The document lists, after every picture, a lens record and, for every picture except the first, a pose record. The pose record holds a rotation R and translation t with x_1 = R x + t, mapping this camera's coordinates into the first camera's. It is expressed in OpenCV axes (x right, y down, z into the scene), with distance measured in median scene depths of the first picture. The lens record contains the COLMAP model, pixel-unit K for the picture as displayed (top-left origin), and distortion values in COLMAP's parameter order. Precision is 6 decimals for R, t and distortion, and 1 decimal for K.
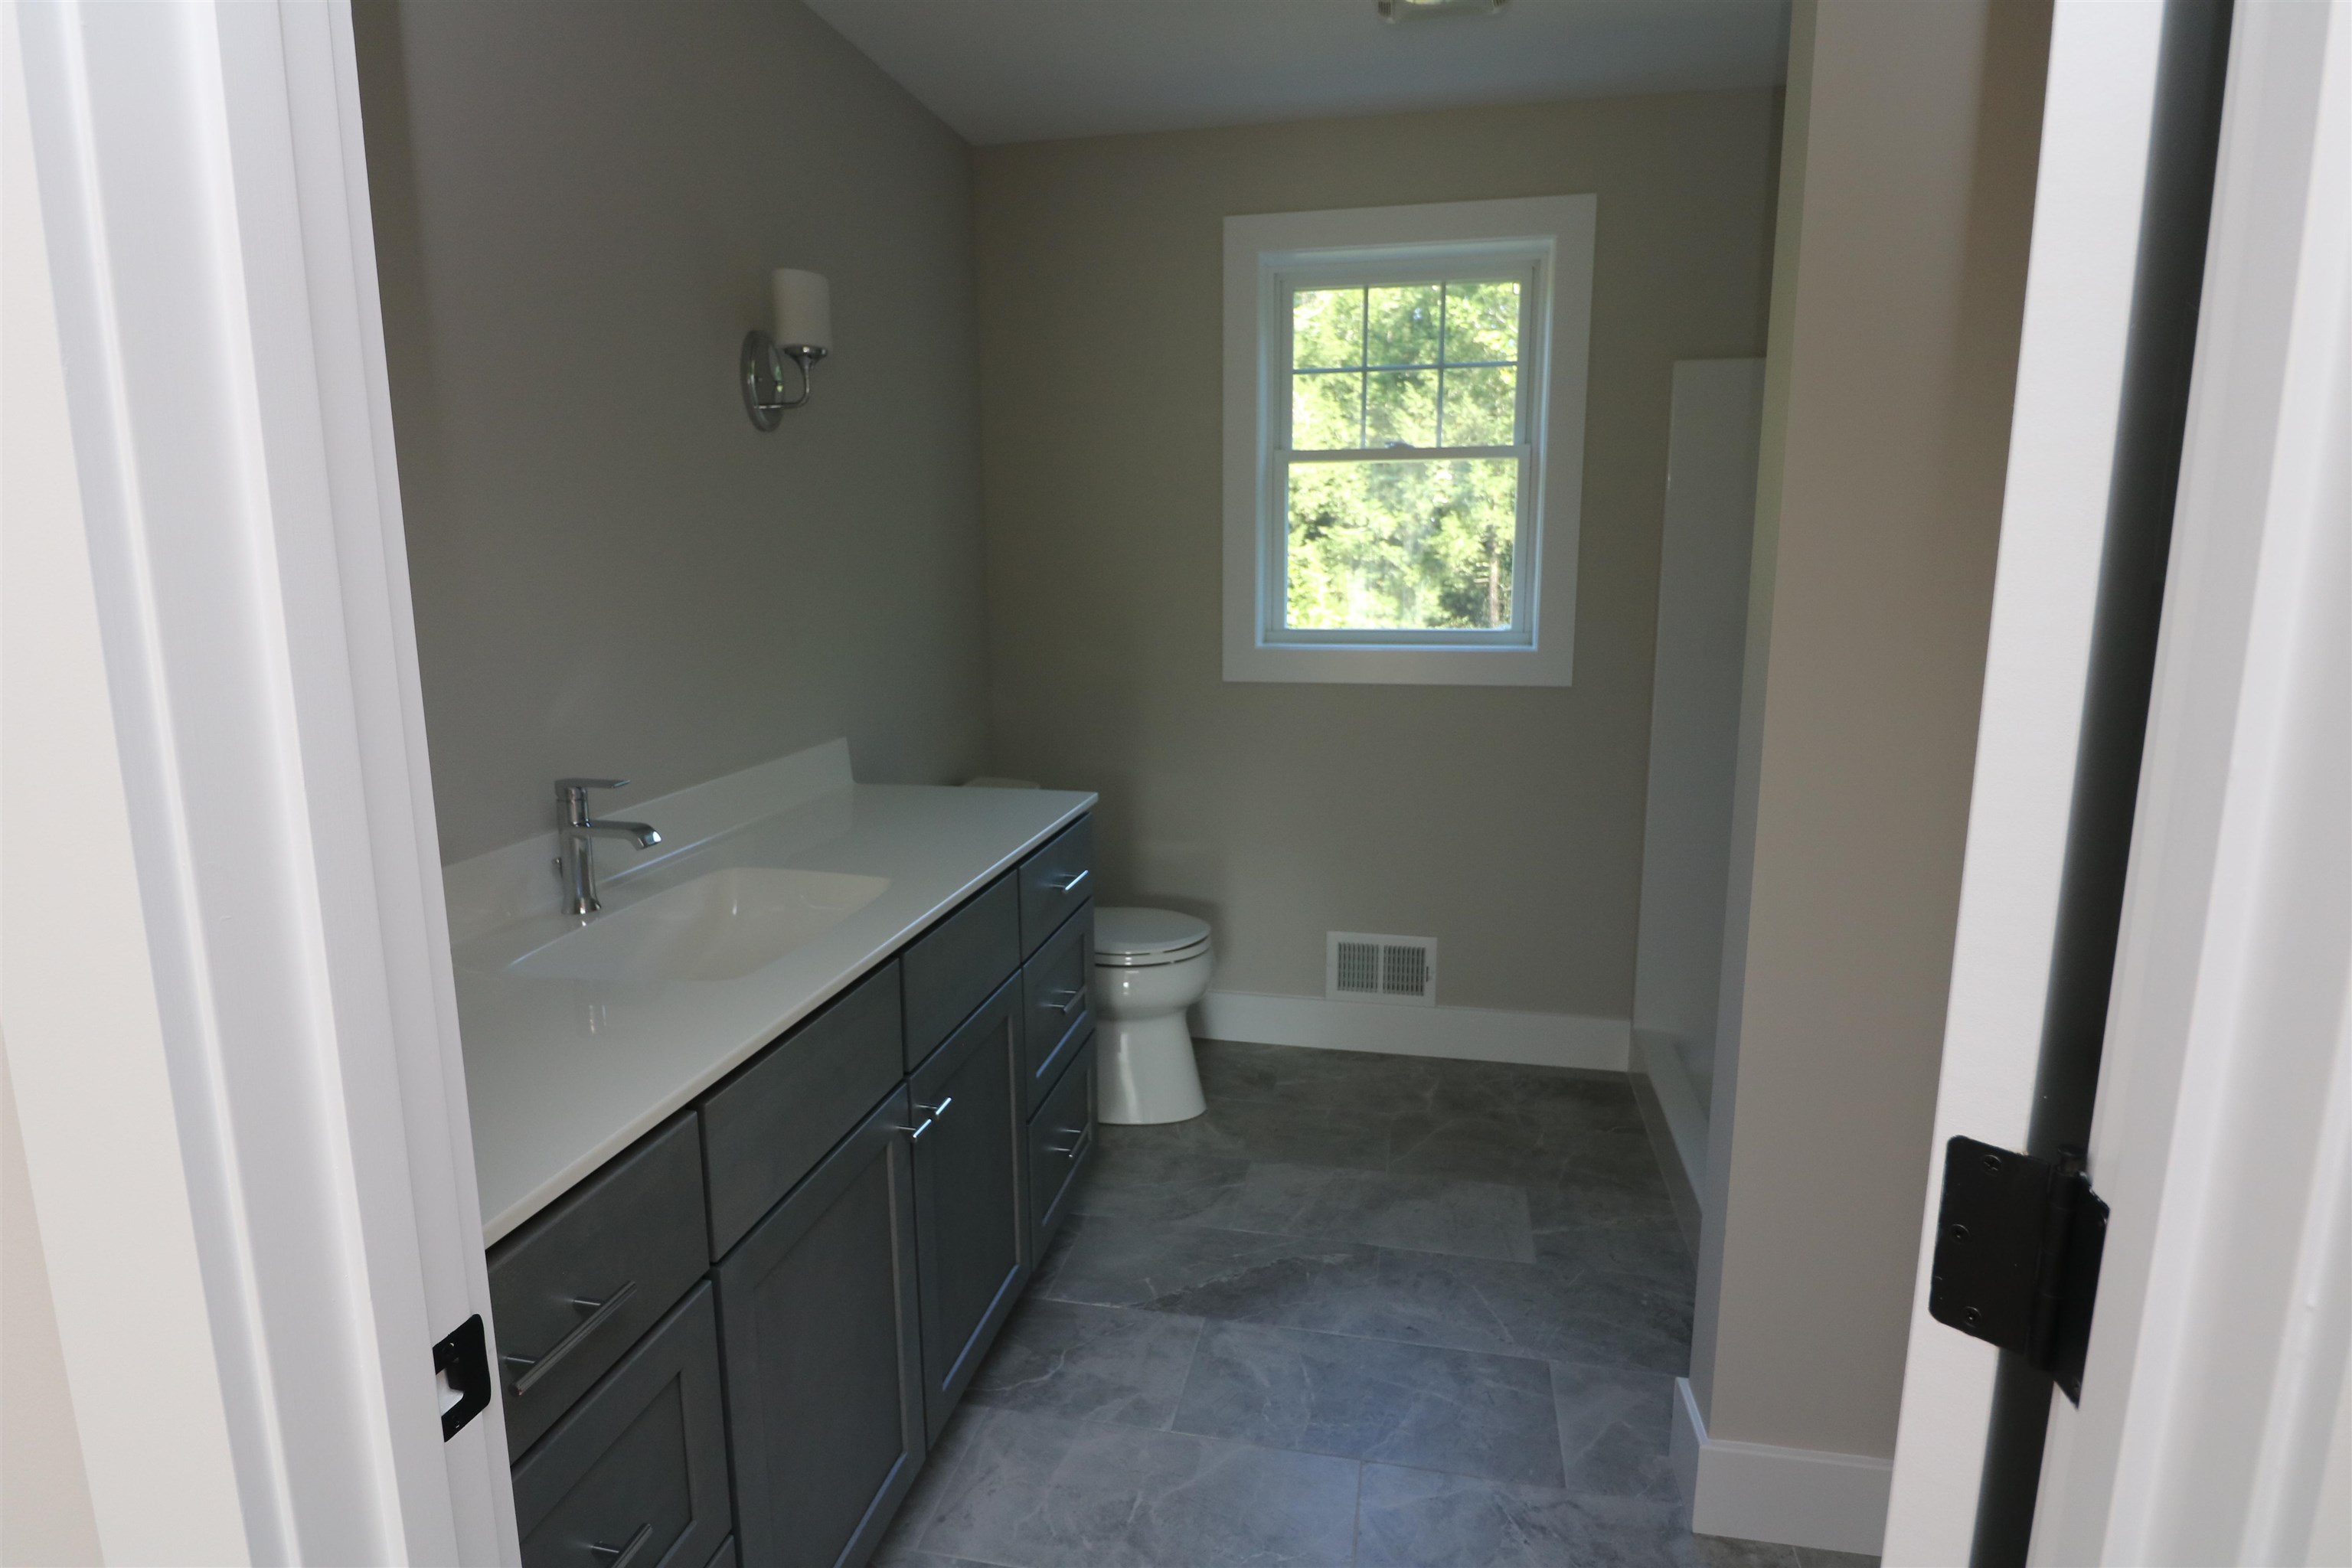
lens RADIAL K [[1229.8, 0, 1176.0], [0, 1229.8, 769.4], [0, 0, 1]] dist [0.002242, -0.012432]
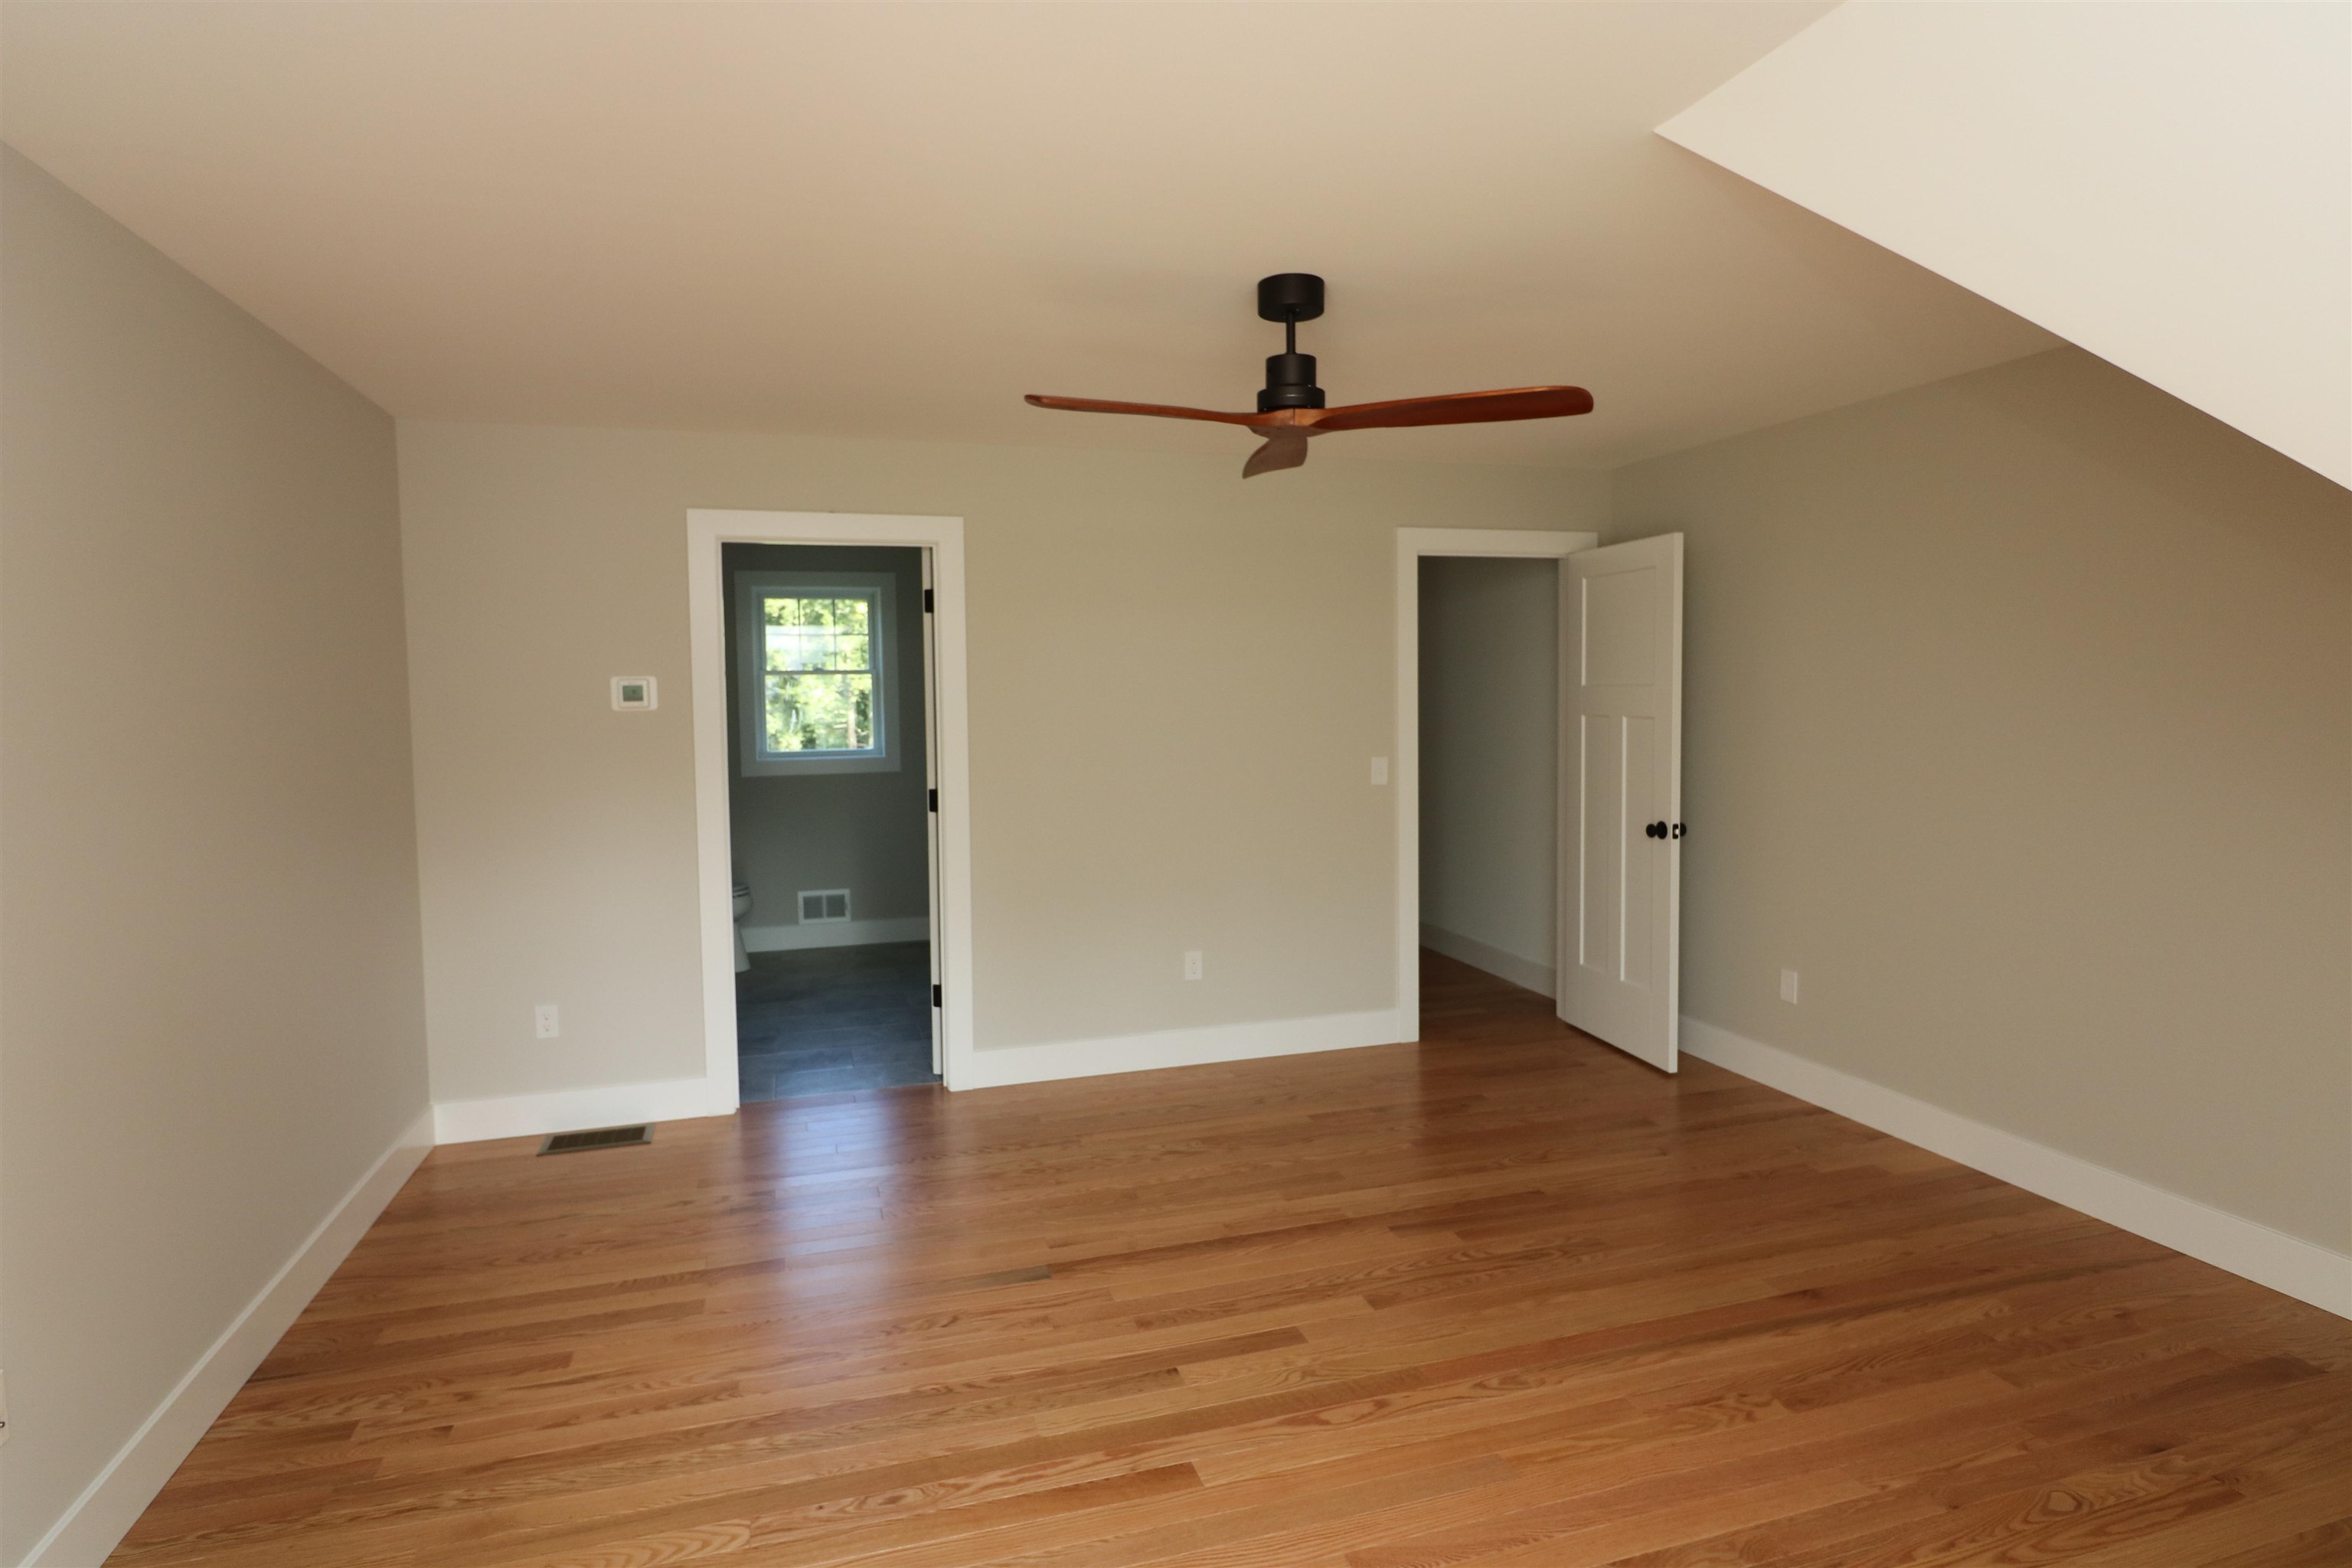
lens RADIAL K [[1229.8, 0, 1185.1], [0, 1229.8, 778.8], [0, 0, 1]] dist [0.002242, -0.012432]
pose [[0.869364, -0.036995, 0.492785, -0.356142], [0.090319, 0.992292, -0.084847, 0.188287], [-0.485848, 0.118271, 0.866004, -1.269651]]
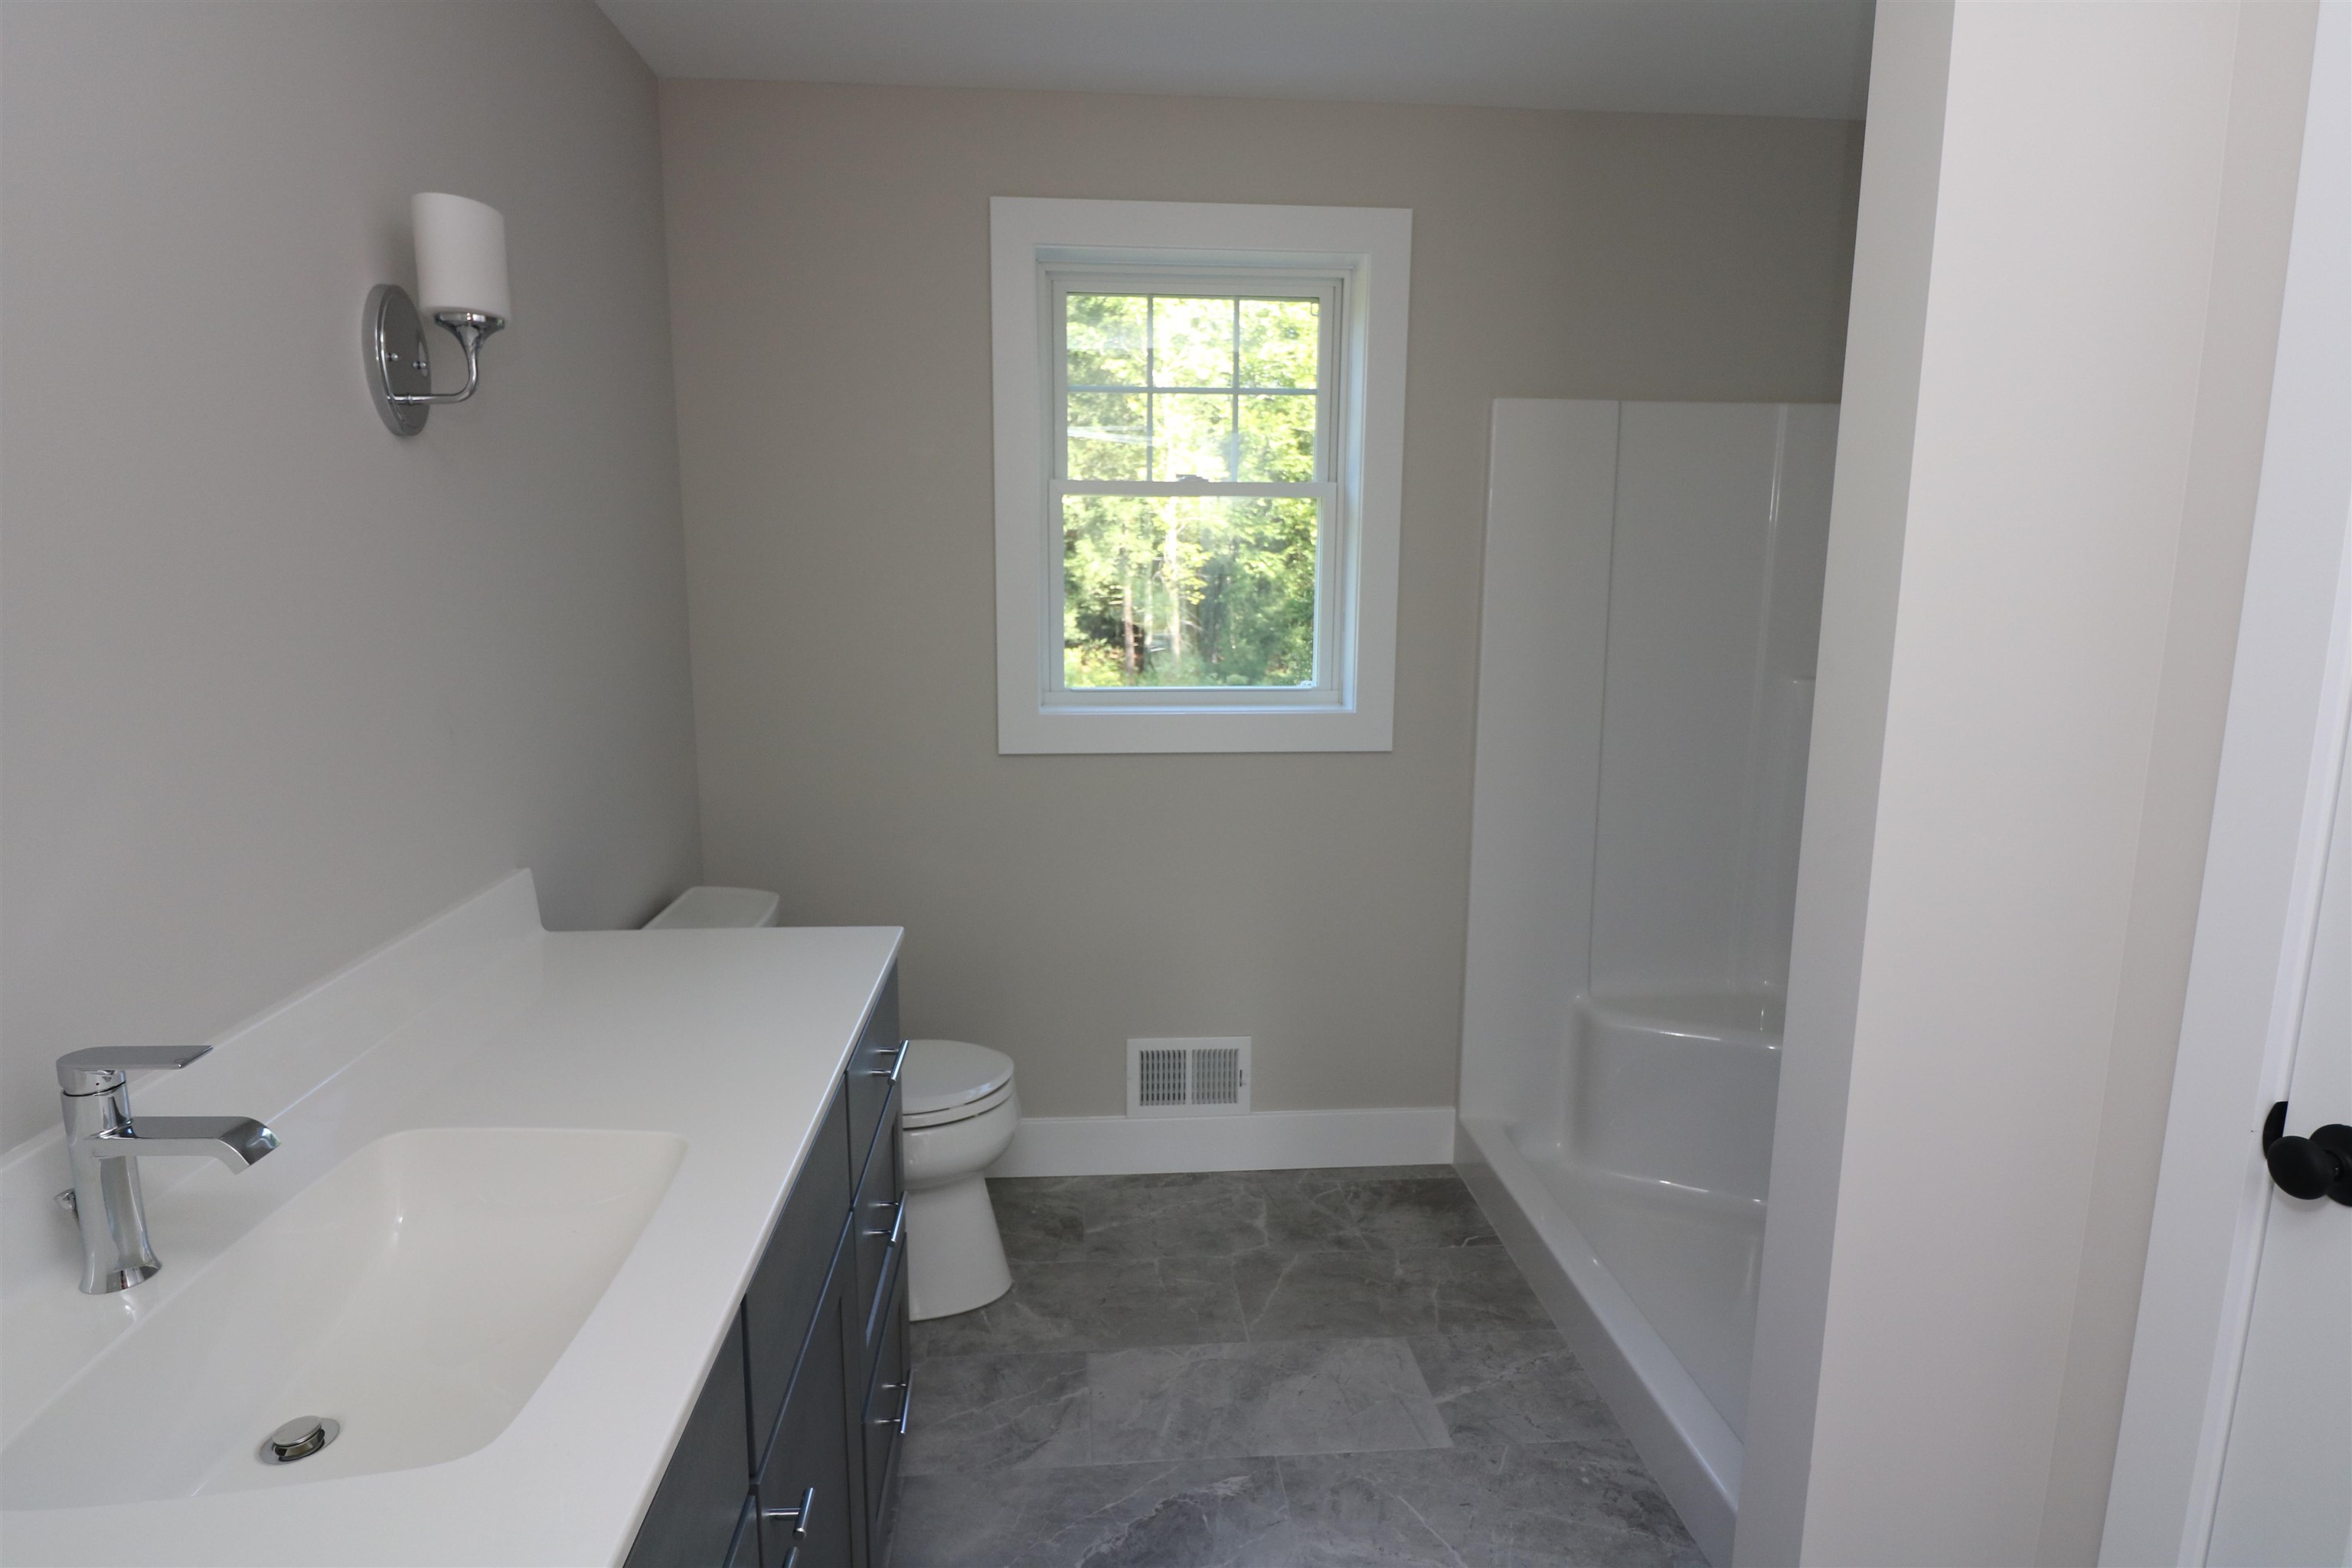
lens RADIAL K [[1229.8, 0, 1161.6], [0, 1229.8, 772.6], [0, 0, 1]] dist [0.002242, -0.012432]
pose [[0.959019, -0.035219, 0.281143, -0.093846], [0.038840, 0.999219, -0.007315, -0.050011], [-0.280666, 0.017935, 0.959638, 0.174872]]
